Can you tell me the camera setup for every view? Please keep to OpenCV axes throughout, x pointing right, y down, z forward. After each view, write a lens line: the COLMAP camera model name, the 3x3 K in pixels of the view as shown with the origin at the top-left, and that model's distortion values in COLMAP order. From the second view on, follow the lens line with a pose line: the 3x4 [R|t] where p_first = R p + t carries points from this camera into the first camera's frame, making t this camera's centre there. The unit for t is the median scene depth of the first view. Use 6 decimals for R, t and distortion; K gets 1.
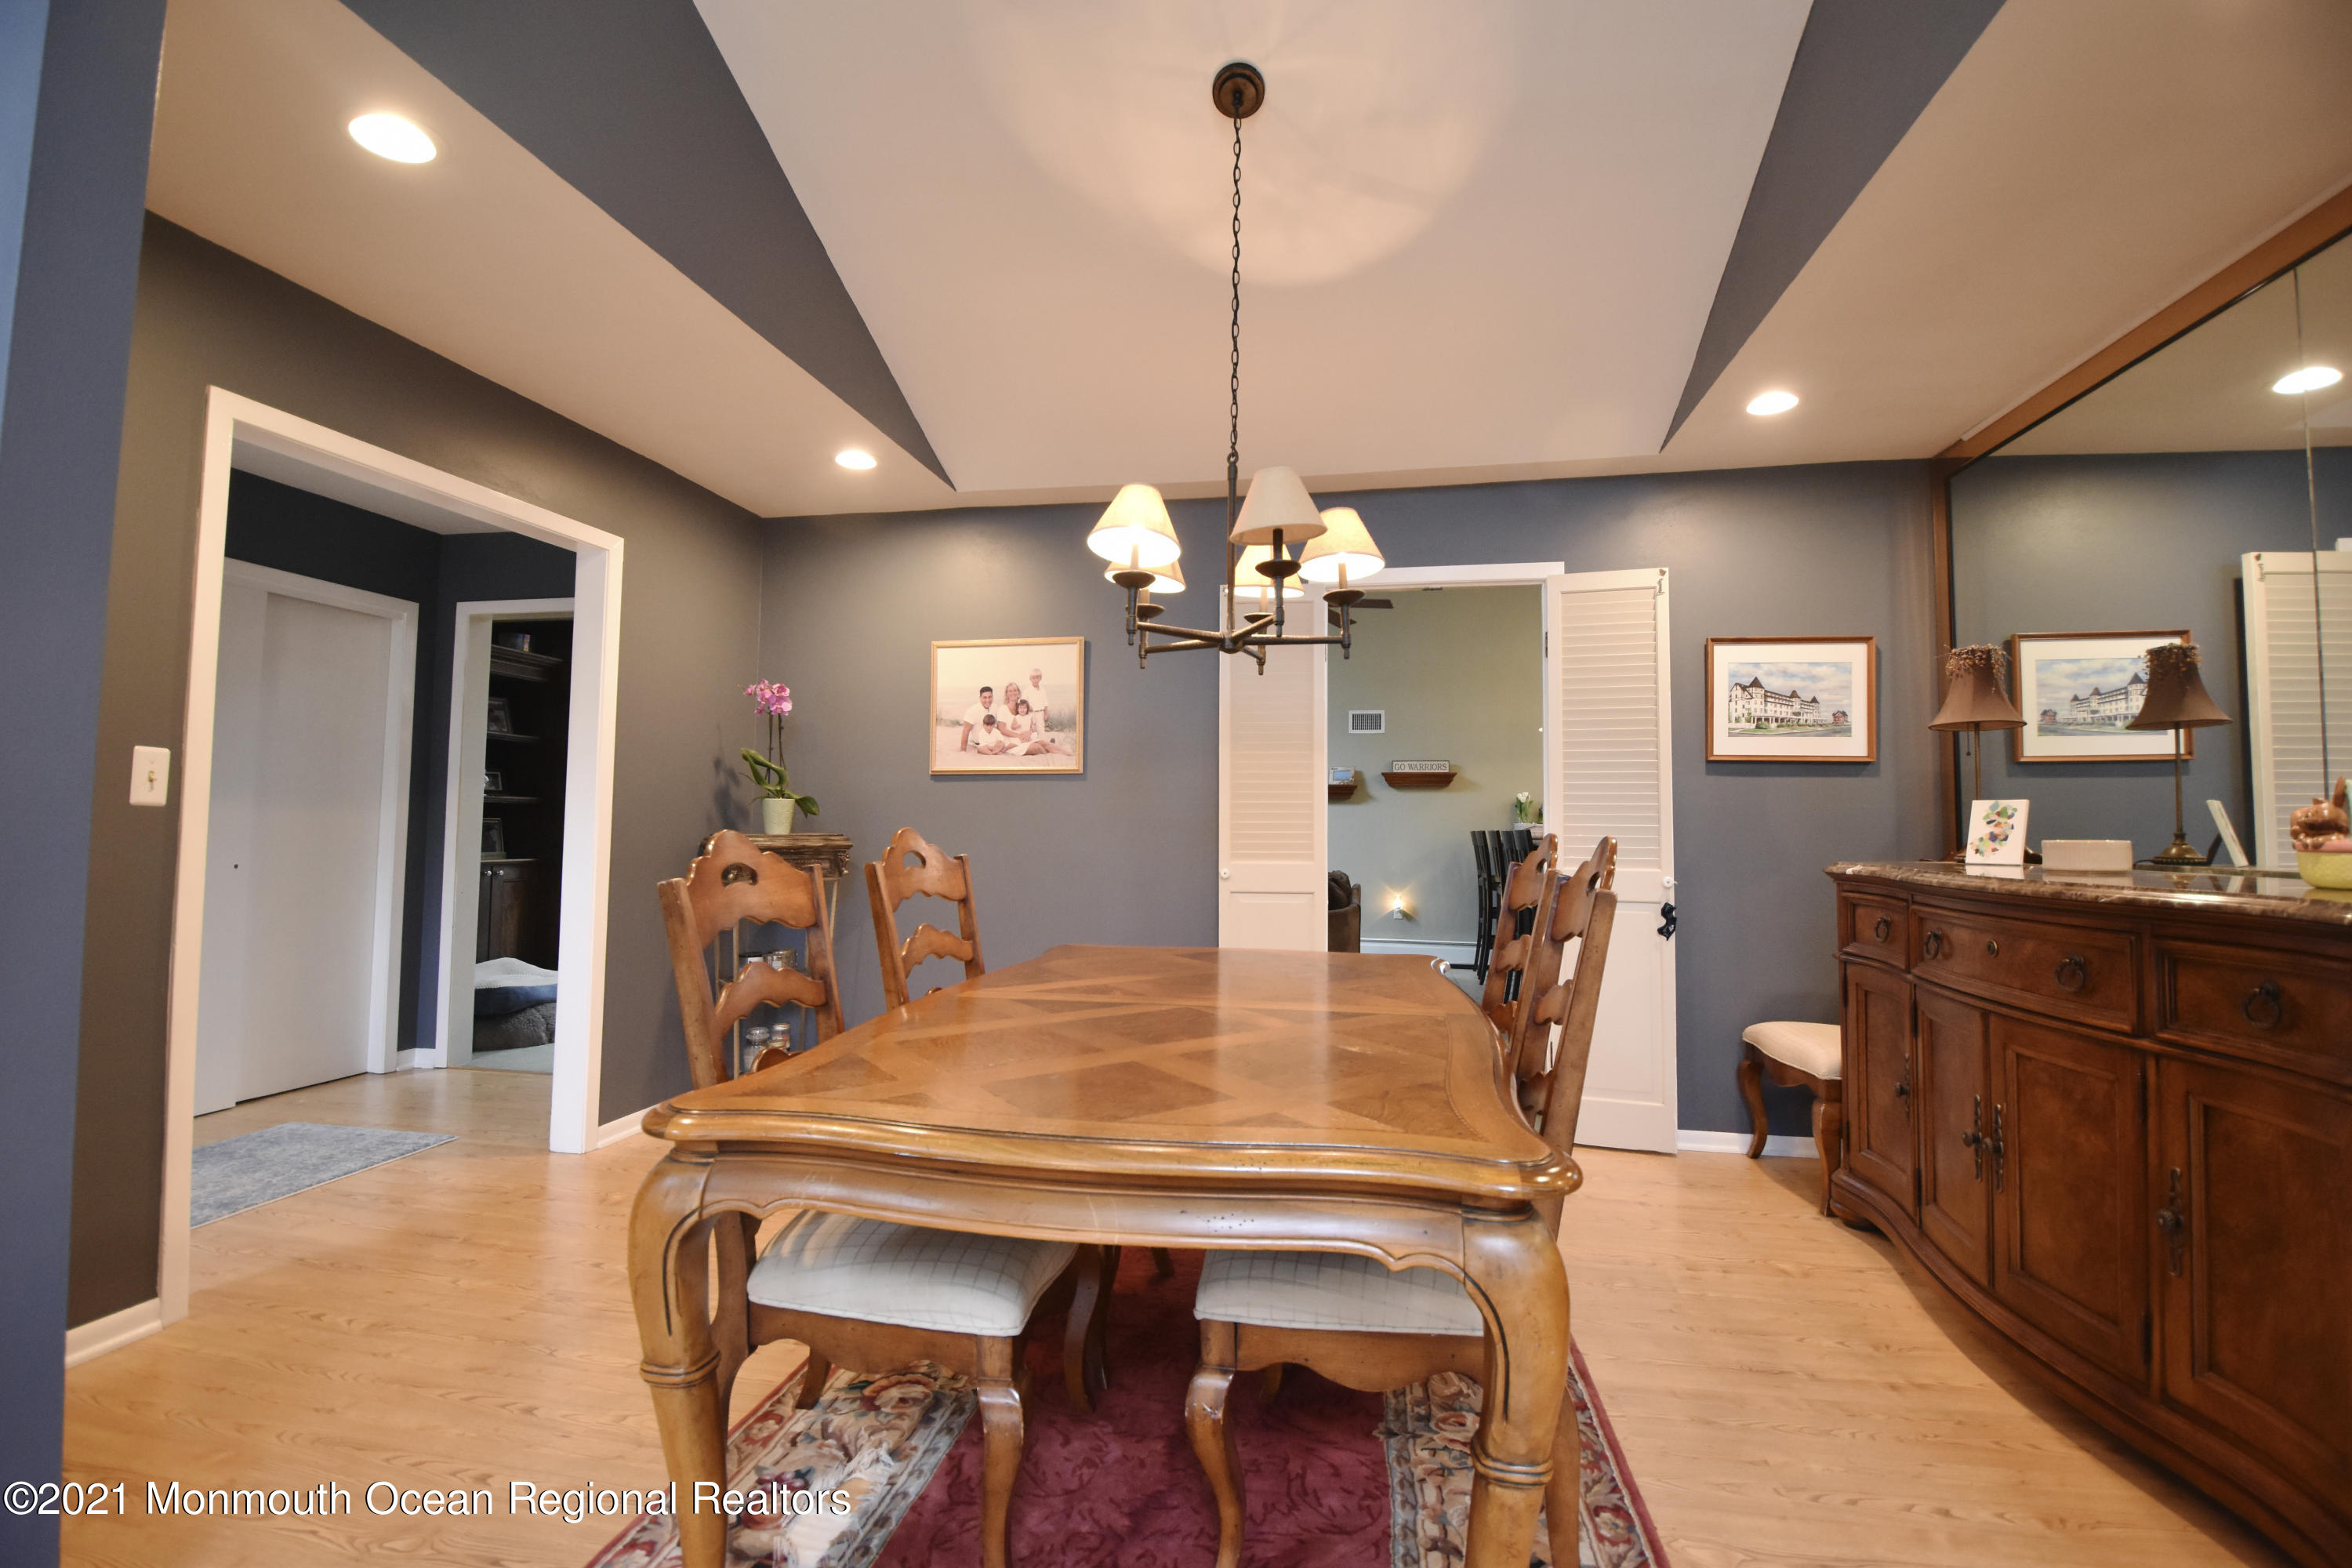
lens RADIAL K [[1029.8, 0, 1174.2], [0, 1029.8, 779.1], [0, 0, 1]] dist [0.028740, -0.042536]
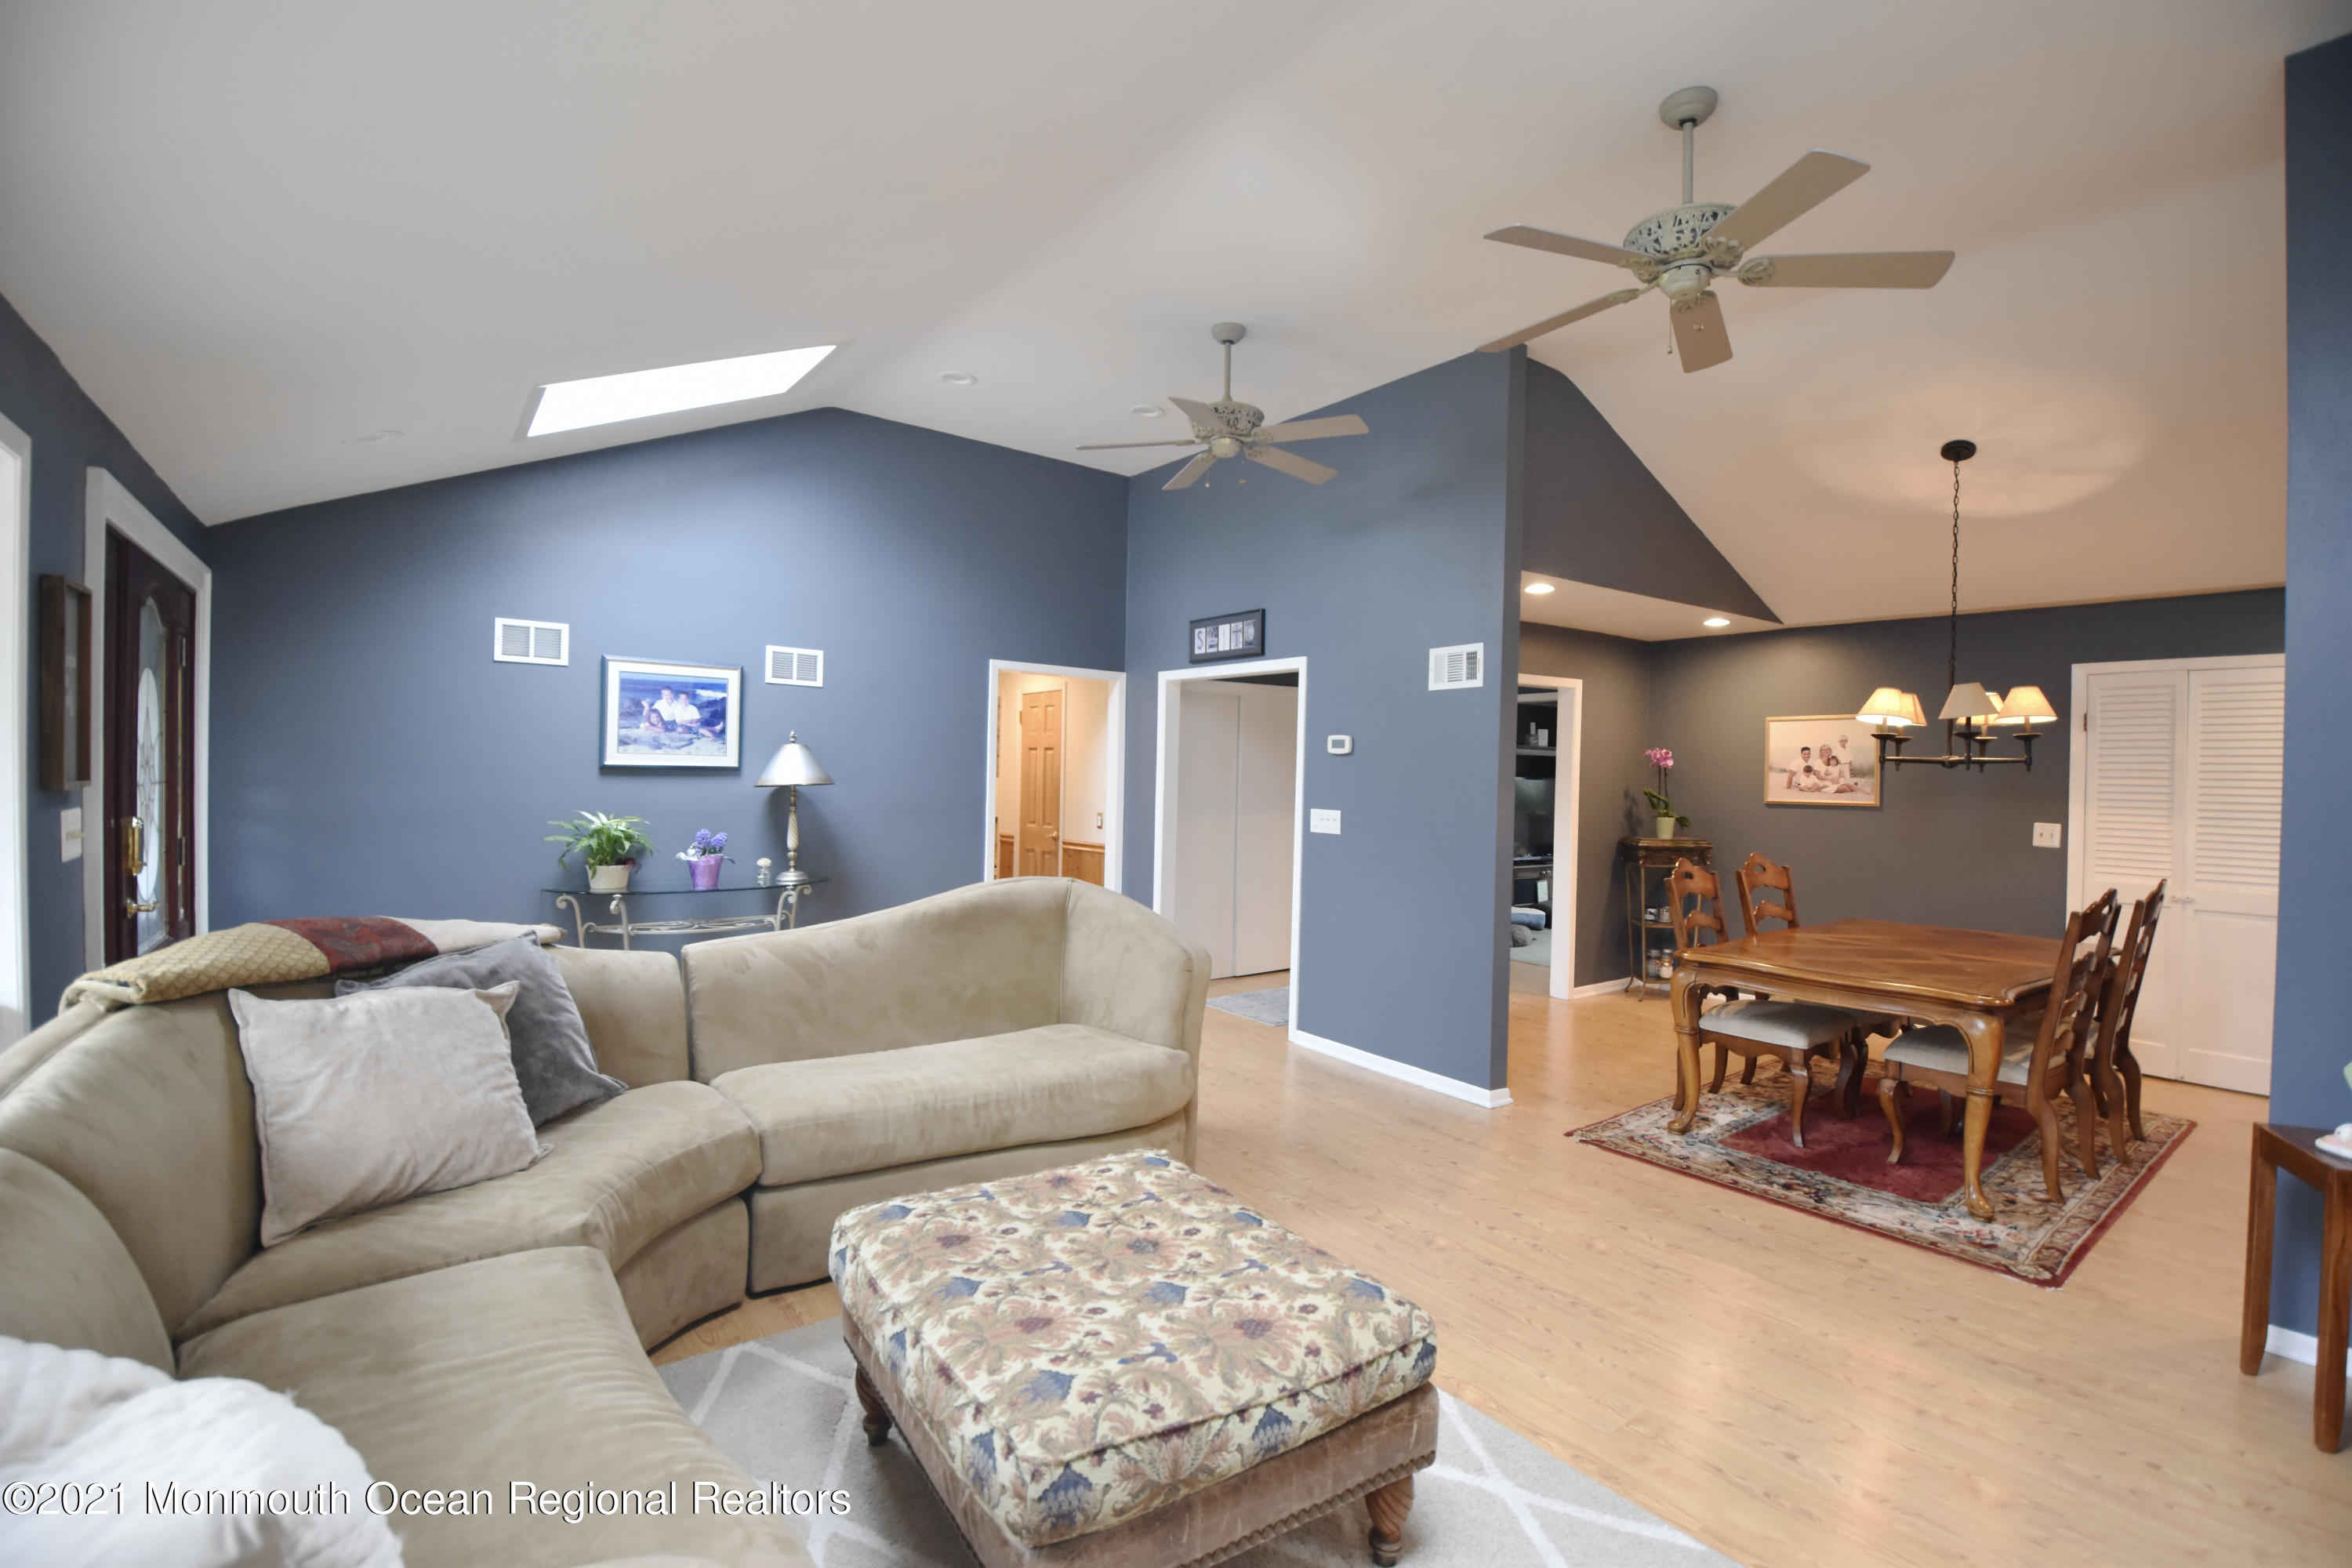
lens RADIAL K [[1029.8, 0, 1174.2], [0, 1029.8, 779.1], [0, 0, 1]] dist [0.028740, -0.042536]
pose [[0.736397, 0.008000, -0.676502, 0.174066], [0.022022, 0.999117, 0.035787, -0.122641], [0.676191, -0.041251, 0.735571, -0.799357]]
